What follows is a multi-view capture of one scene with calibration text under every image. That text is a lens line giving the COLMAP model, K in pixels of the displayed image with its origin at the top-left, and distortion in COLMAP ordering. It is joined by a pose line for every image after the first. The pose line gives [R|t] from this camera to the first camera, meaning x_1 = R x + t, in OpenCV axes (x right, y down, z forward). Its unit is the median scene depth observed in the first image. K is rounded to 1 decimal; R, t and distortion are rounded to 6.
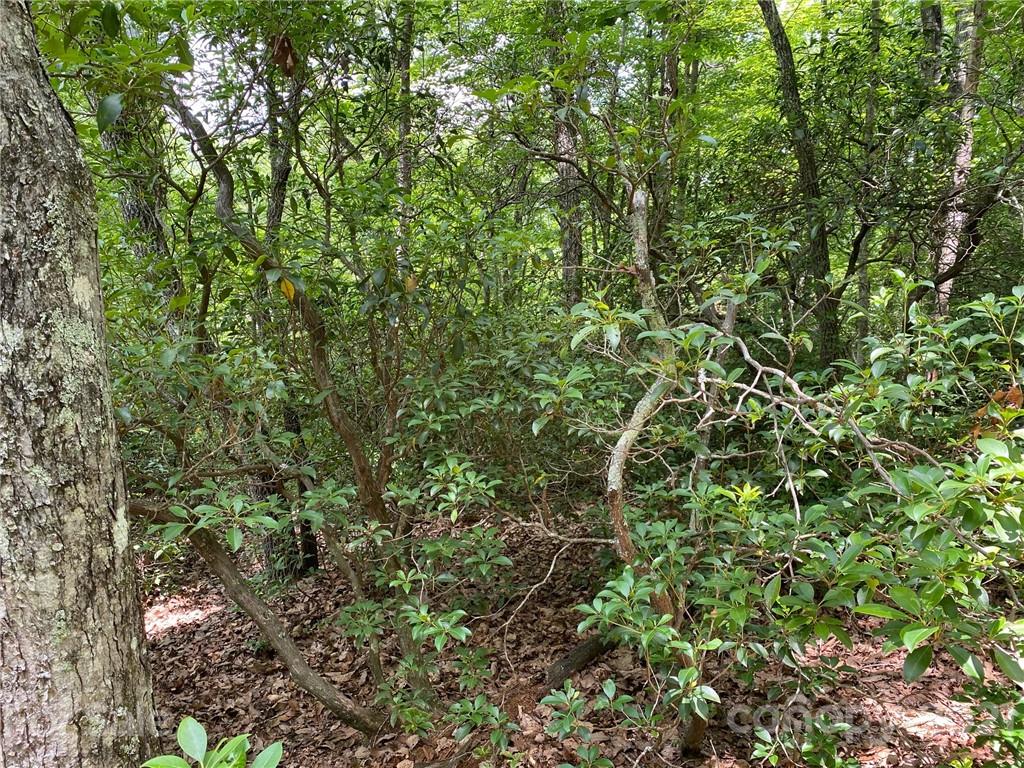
lens RADIAL K [[785.8, 0, 510.9], [0, 785.8, 383.9], [0, 0, 1]] dist [0.001900, -0.007351]
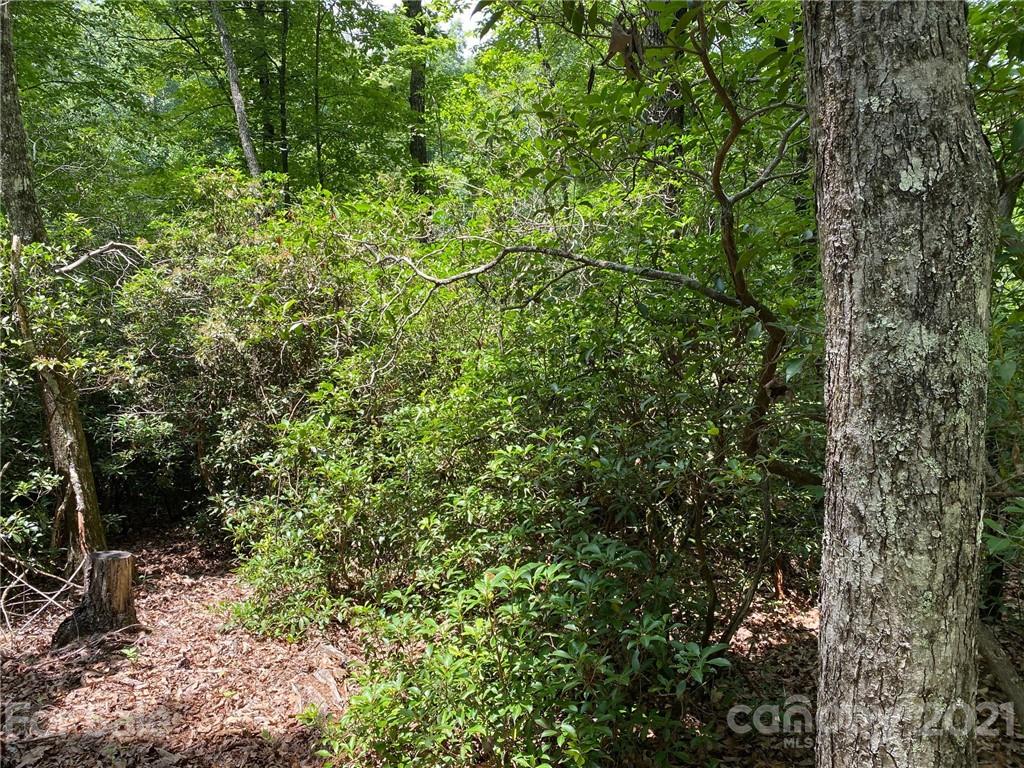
lens RADIAL K [[785.8, 0, 512.0], [0, 785.8, 383.9], [0, 0, 1]] dist [0.001900, -0.007351]
pose [[0.710411, 0.094420, -0.697425, -0.254885], [-0.110460, 0.993637, 0.022006, 0.041272], [0.695065, 0.061405, 0.716320, -0.215217]]
